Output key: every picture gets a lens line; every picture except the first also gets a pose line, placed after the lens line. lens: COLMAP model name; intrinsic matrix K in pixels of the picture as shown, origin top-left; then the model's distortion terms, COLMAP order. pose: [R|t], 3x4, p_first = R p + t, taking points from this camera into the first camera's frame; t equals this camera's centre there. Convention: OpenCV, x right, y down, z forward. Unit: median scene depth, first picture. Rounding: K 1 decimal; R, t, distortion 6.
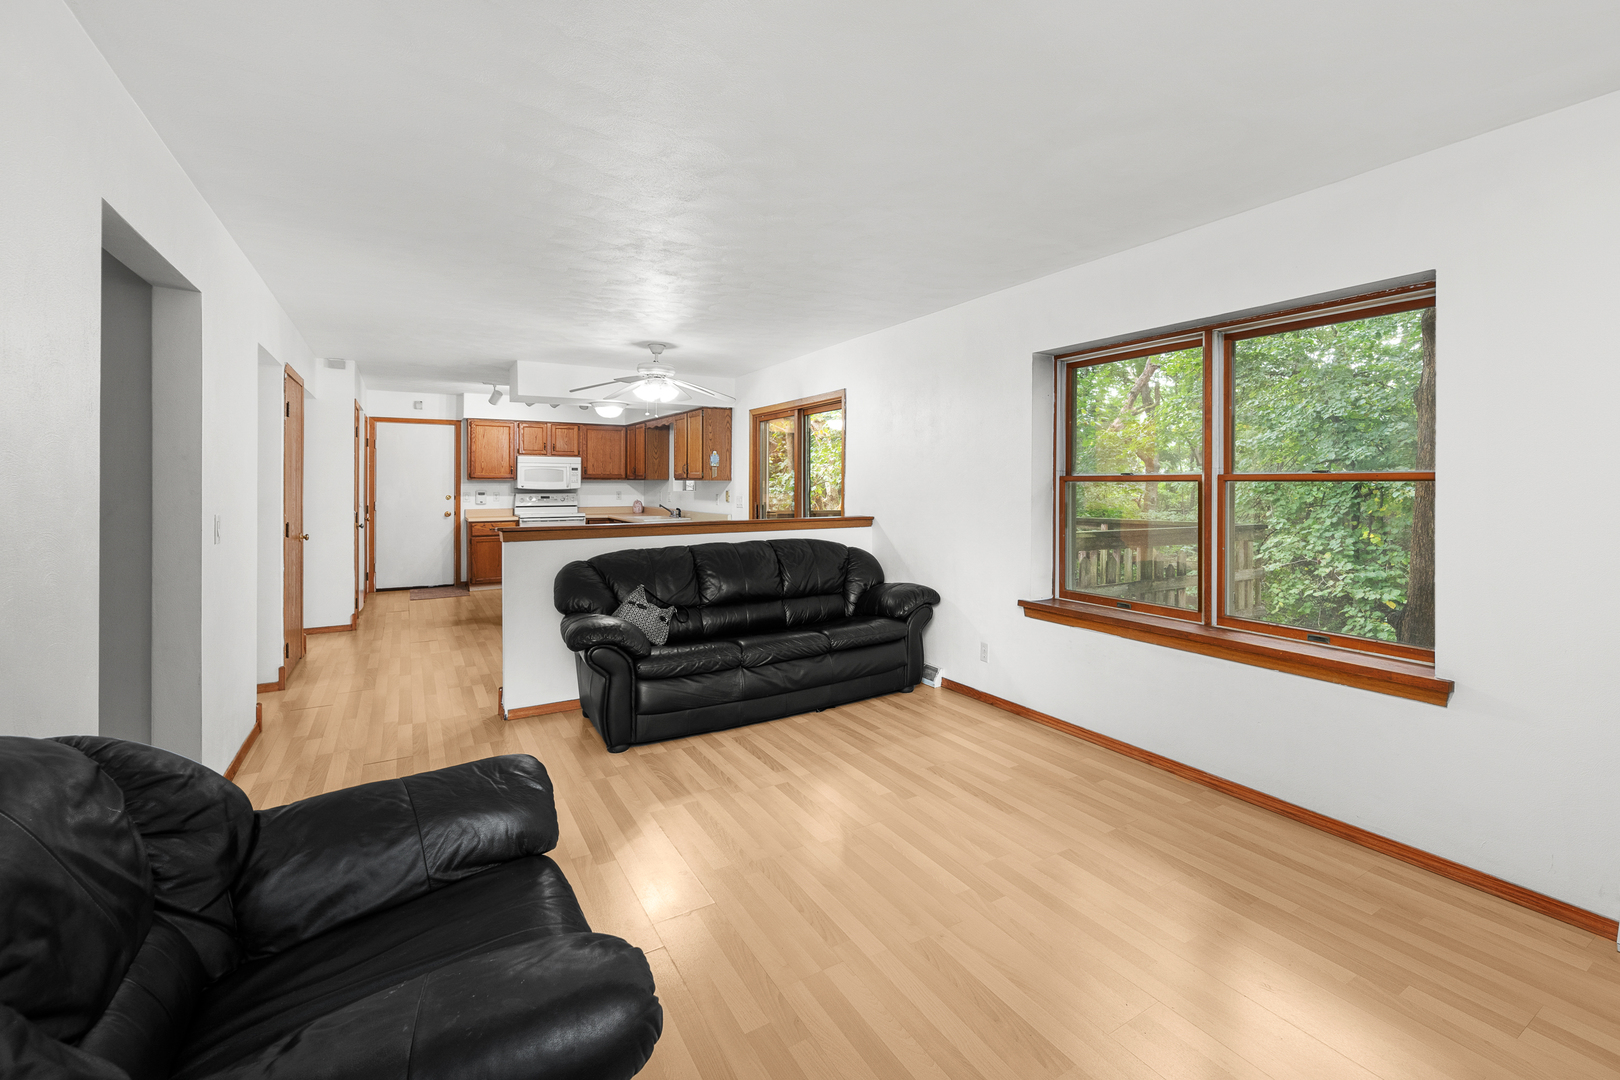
lens RADIAL K [[645.1, 0, 838.1], [0, 645.1, 490.6], [0, 0, 1]] dist [0.002759, -0.000727]
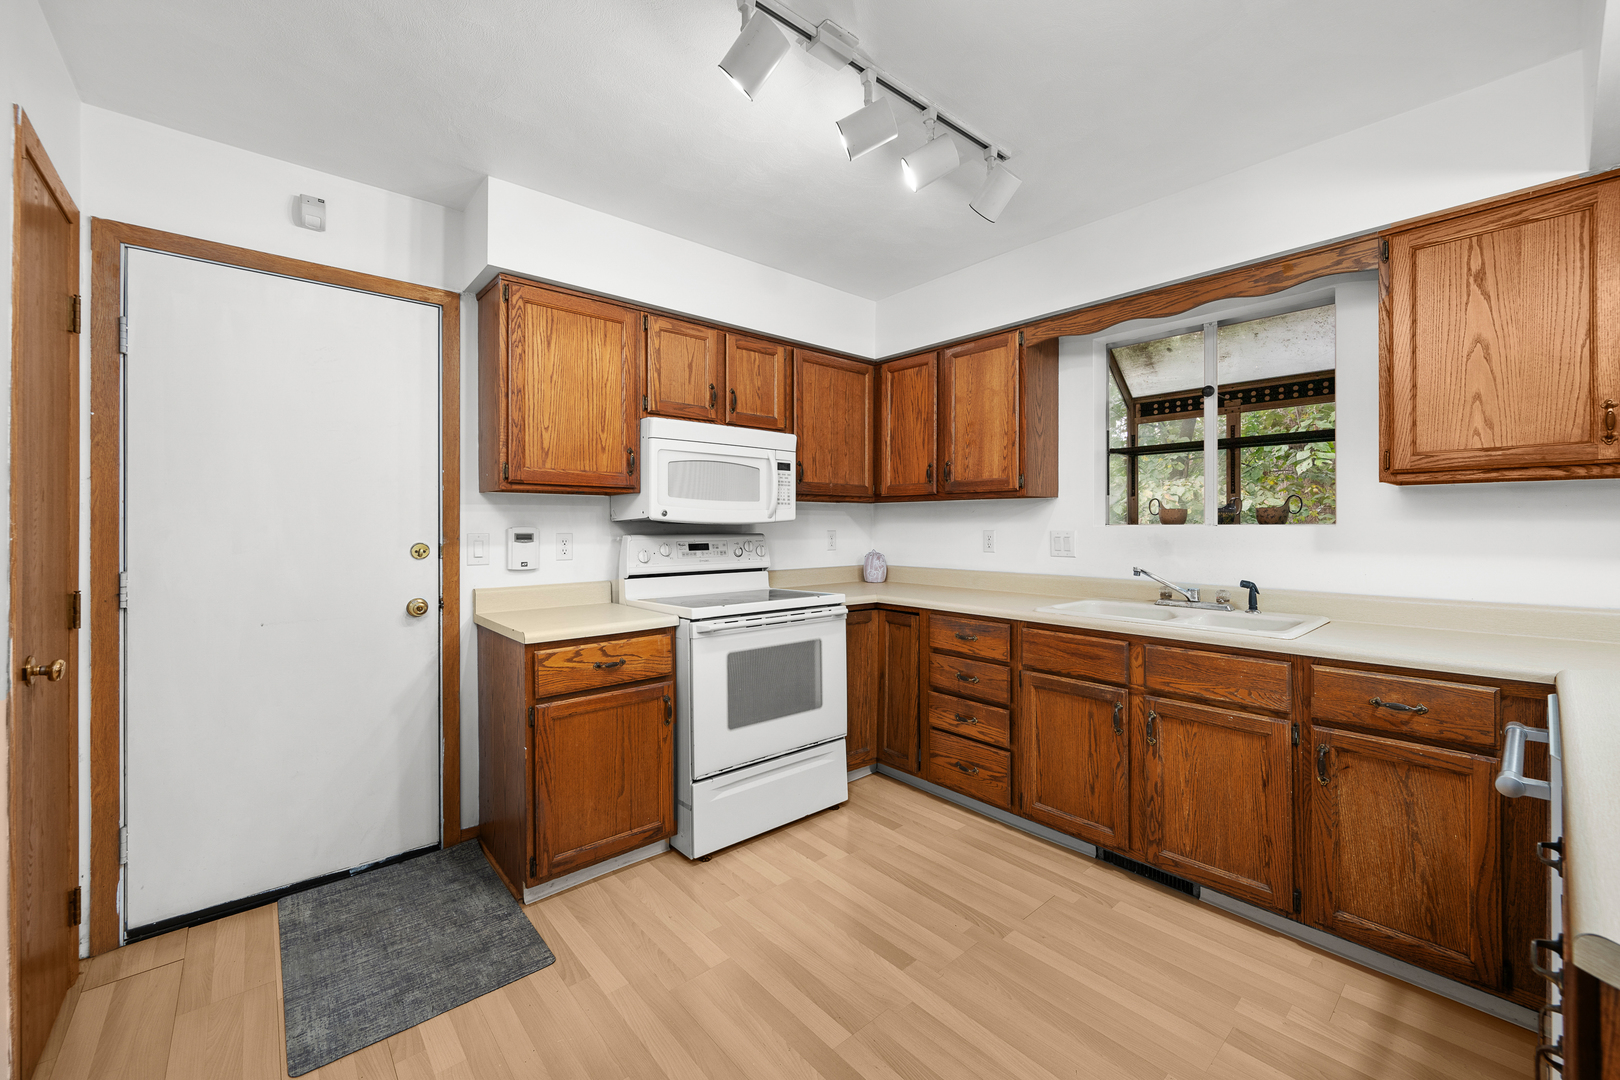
lens RADIAL K [[645.1, 0, 814.1], [0, 645.1, 532.9], [0, 0, 1]] dist [0.002759, -0.000727]
pose [[0.992383, -0.003065, 0.123151, -0.453239], [0.002927, 0.999995, 0.001298, 0.002608], [-0.123154, -0.000927, 0.992387, 0.674790]]
